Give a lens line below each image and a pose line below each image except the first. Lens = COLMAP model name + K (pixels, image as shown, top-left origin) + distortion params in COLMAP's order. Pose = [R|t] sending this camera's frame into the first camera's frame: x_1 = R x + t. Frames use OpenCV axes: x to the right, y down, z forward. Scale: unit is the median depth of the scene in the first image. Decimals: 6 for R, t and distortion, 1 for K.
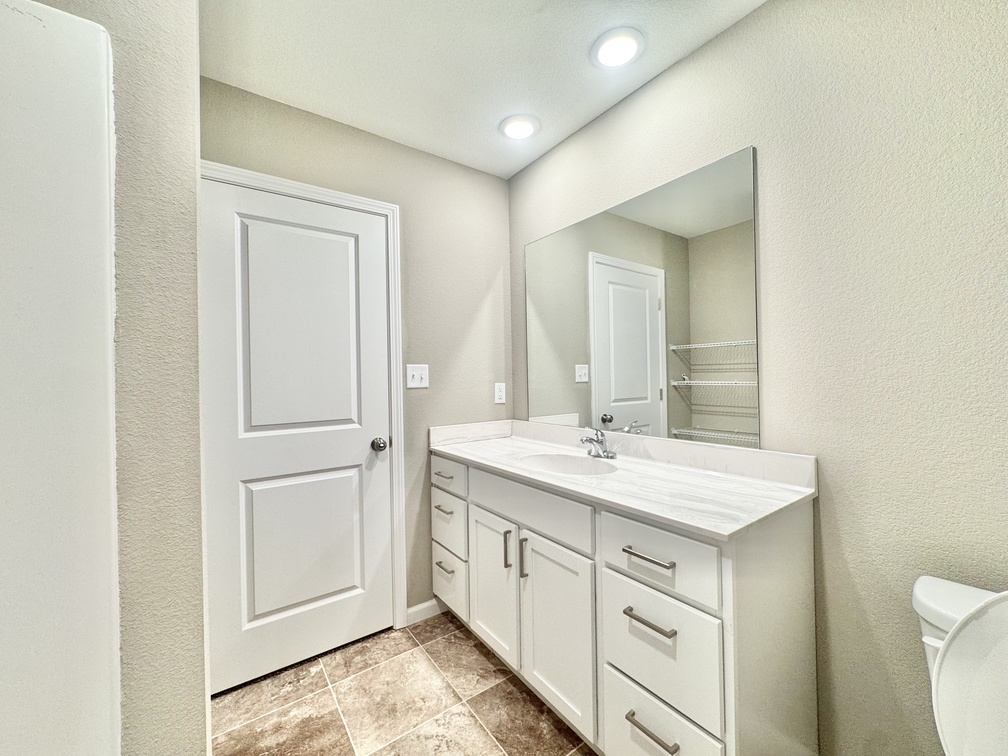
lens RADIAL K [[403.9, 0, 504.4], [0, 403.9, 375.3], [0, 0, 1]] dist [-0.003660, 0.001002]
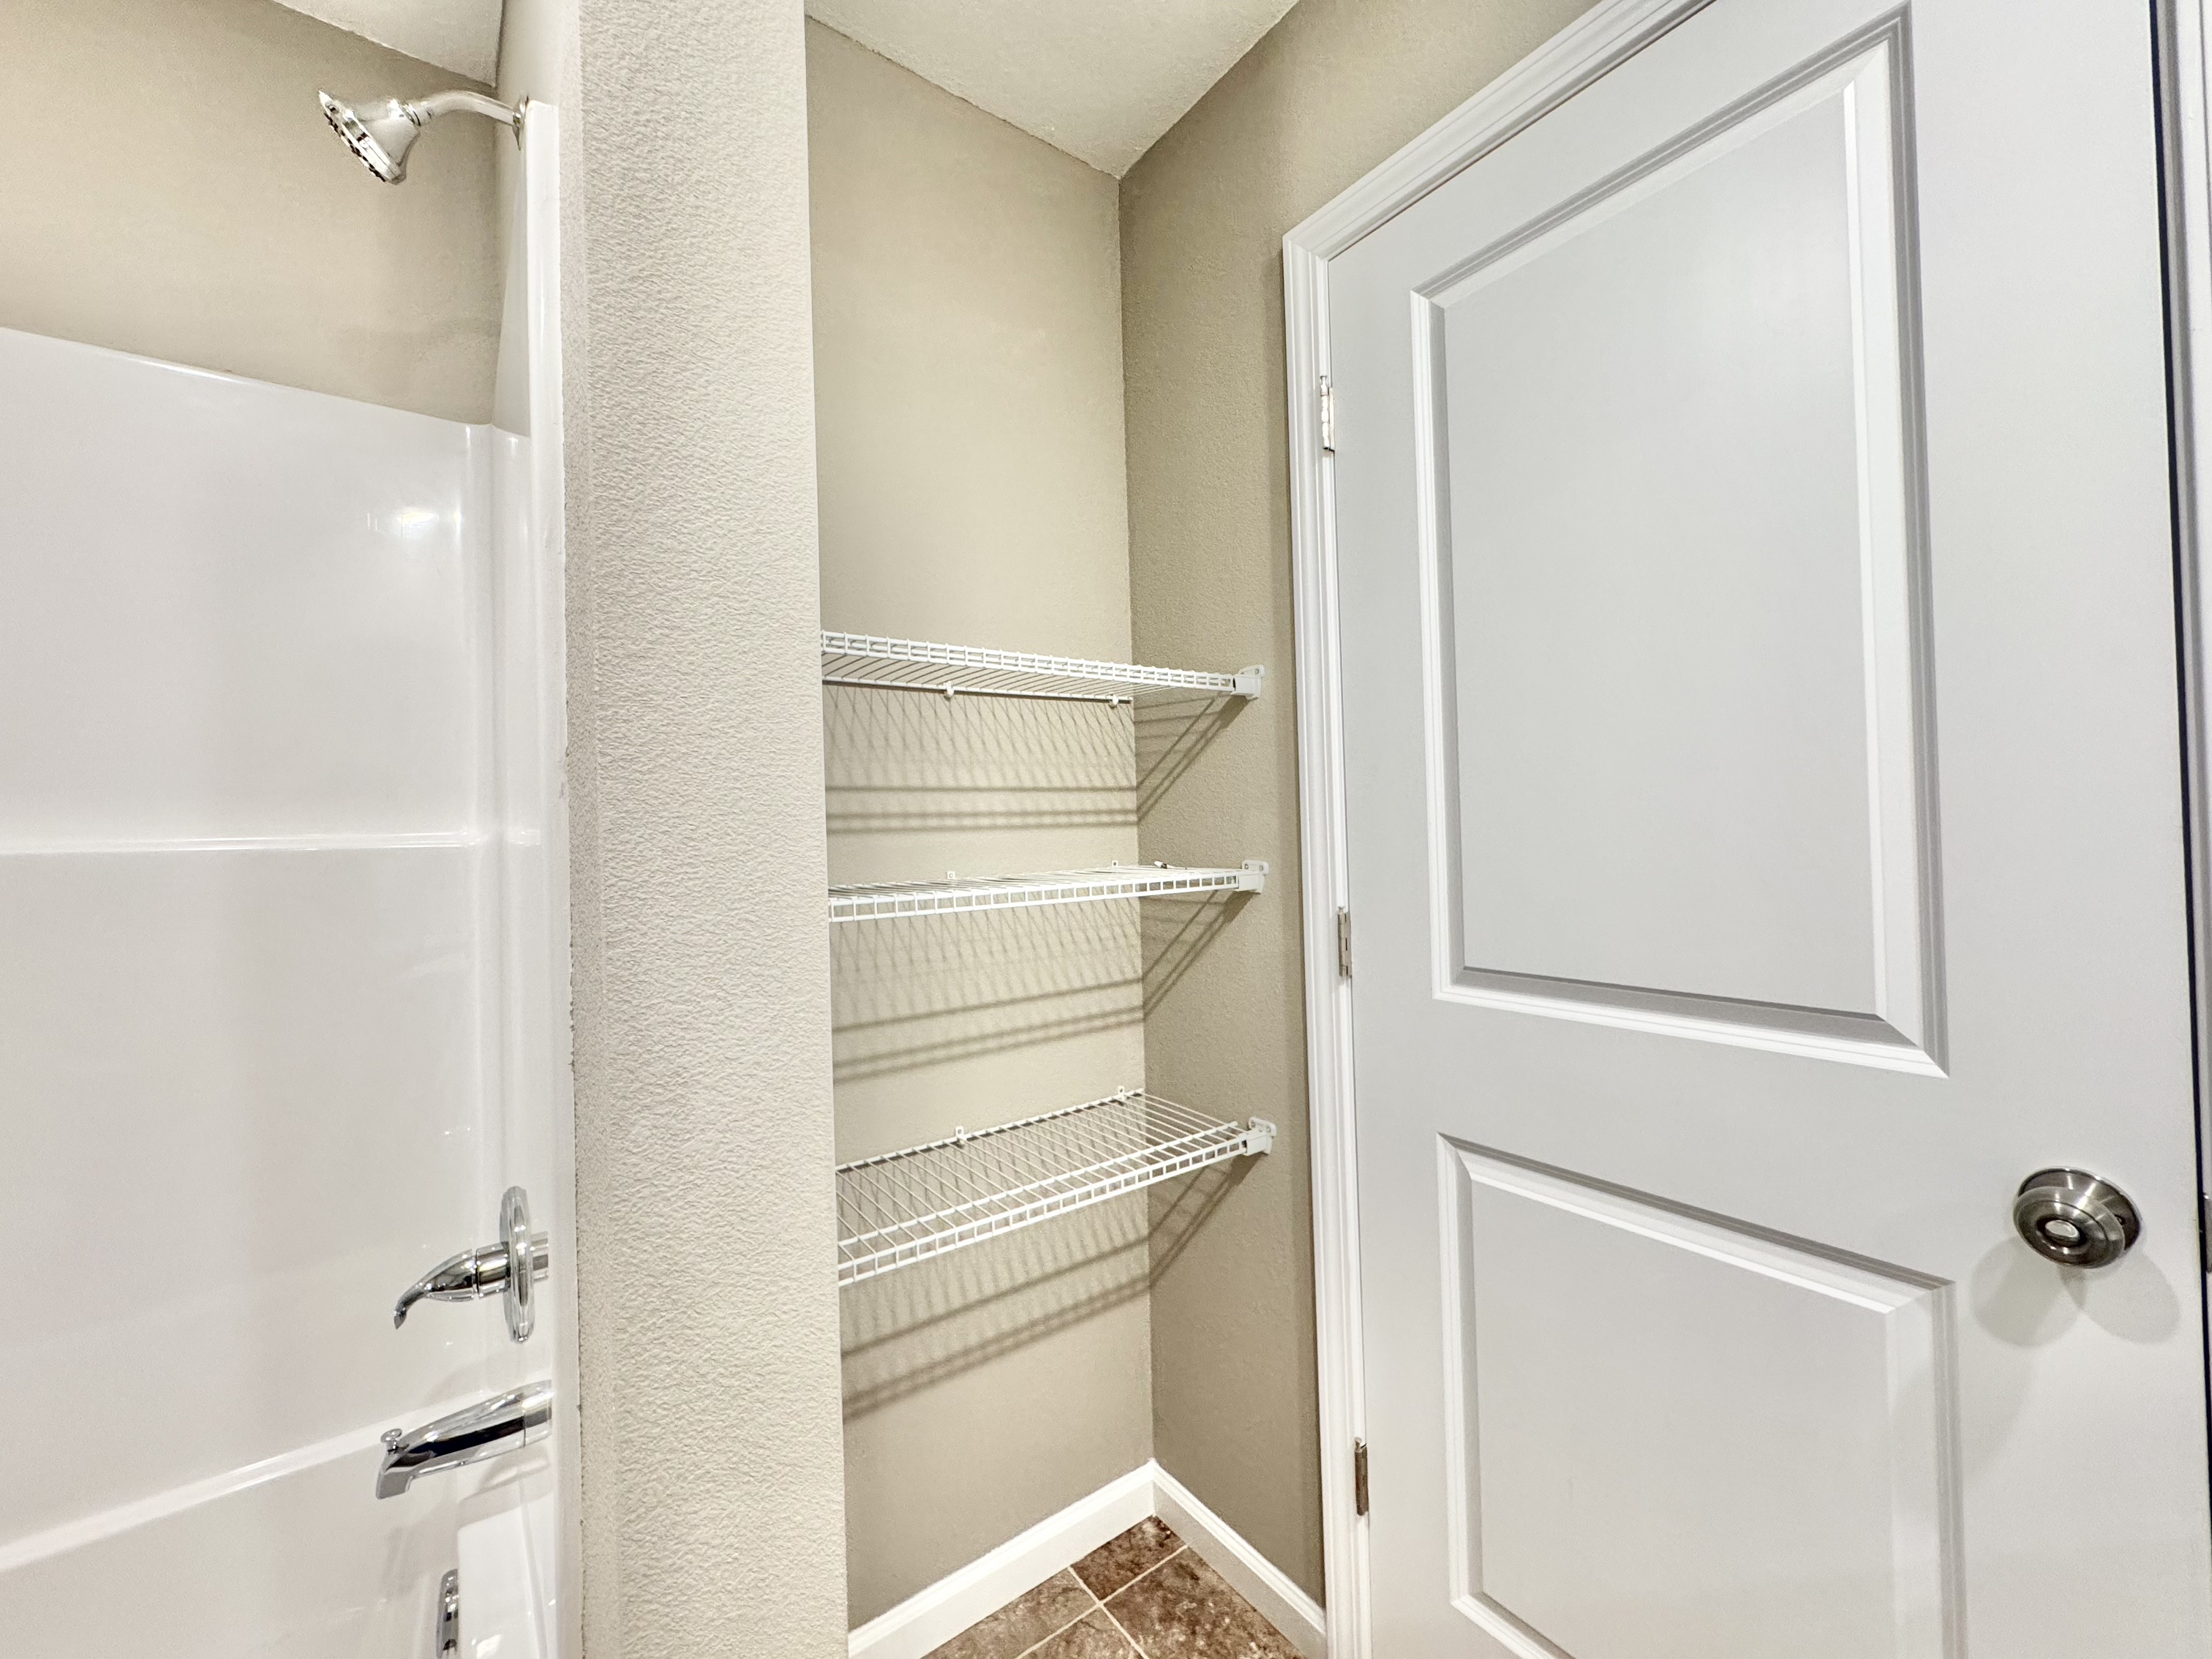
lens RADIAL K [[886.3, 0, 1106.8], [0, 886.3, 823.6], [0, 0, 1]] dist [-0.003660, 0.001002]
pose [[0.011140, 0.010993, -0.999878, 0.031179], [0.030914, 0.999458, 0.011333, 0.001322], [0.999460, -0.031036, 0.010794, 0.624723]]
